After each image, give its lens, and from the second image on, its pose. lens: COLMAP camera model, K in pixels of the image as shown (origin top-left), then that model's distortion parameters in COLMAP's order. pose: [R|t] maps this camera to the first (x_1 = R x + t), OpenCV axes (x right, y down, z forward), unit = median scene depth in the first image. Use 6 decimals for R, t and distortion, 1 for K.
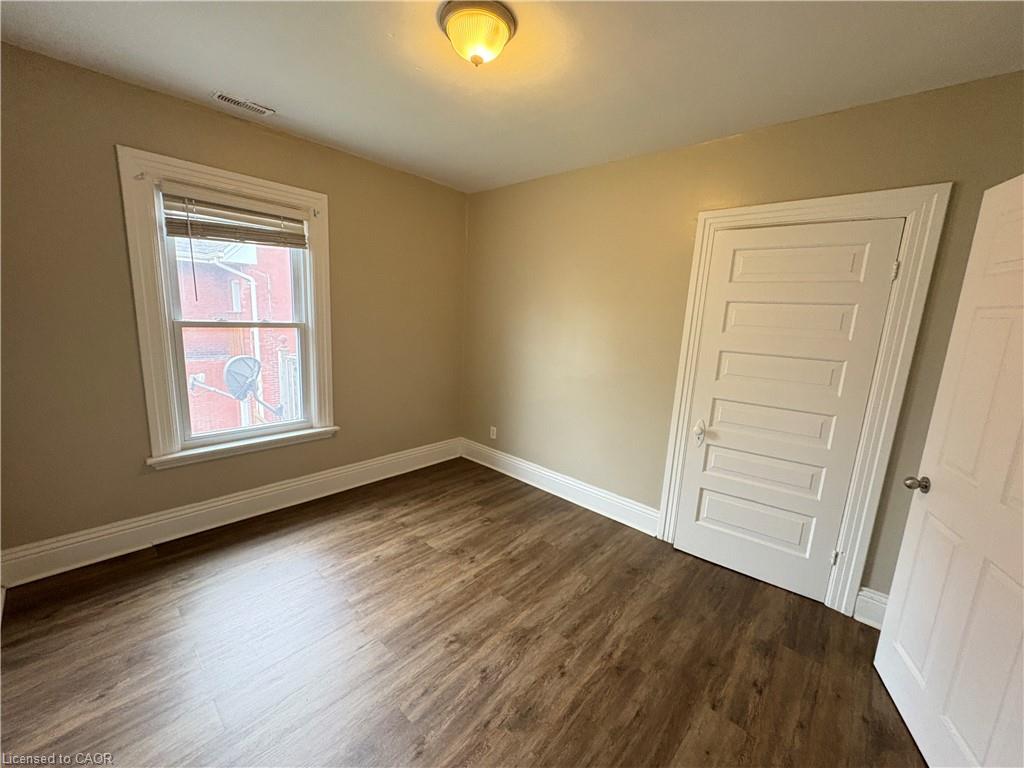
lens RADIAL K [[406.4, 0, 505.5], [0, 406.4, 387.6], [0, 0, 1]] dist [0.000017, -0.000288]
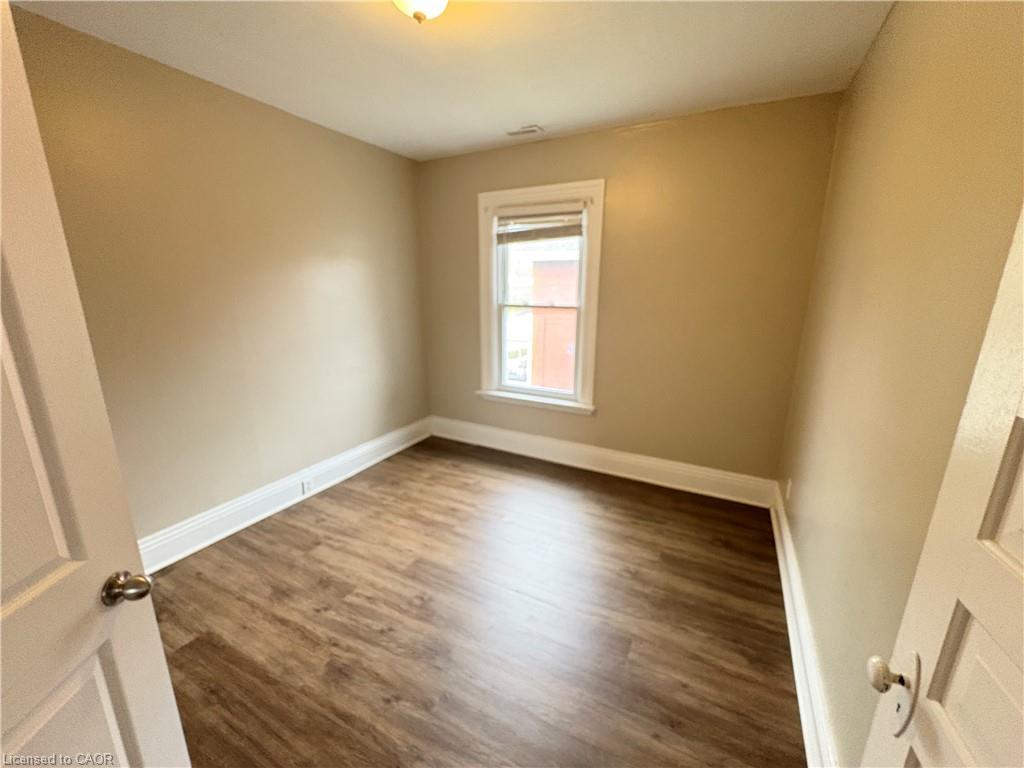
lens RADIAL K [[406.4, 0, 511.0], [0, 406.4, 384.8], [0, 0, 1]] dist [0.000017, -0.000288]
pose [[0.262892, 0.184369, -0.947046, 0.812160], [-0.172620, 0.974723, 0.141839, -0.112873], [0.949258, 0.126190, 0.288073, 0.812932]]
